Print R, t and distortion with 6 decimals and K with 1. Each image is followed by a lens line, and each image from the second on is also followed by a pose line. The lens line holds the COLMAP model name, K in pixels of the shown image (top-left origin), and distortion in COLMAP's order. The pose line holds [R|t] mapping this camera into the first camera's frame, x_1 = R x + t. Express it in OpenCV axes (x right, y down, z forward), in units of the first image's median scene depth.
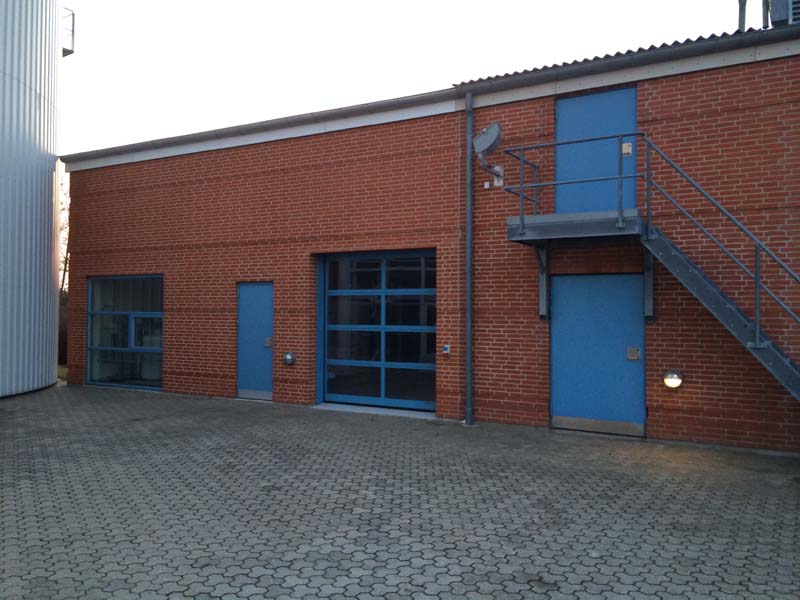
lens RADIAL K [[674.2, 0, 400.0], [0, 674.2, 300.0], [0, 0, 1]] dist [0.060902, -0.077325]
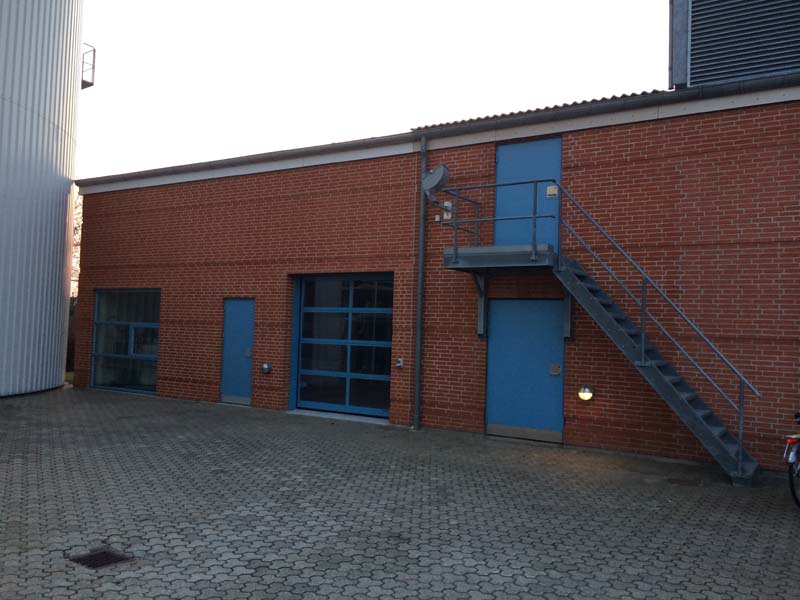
lens RADIAL K [[674.2, 0, 400.0], [0, 674.2, 300.0], [0, 0, 1]] dist [0.060902, -0.077325]
pose [[0.999190, 0.025378, -0.031239, 0.109499], [-0.026248, 0.999270, -0.027748, 0.000386], [0.030512, 0.028545, 0.999127, -0.134617]]
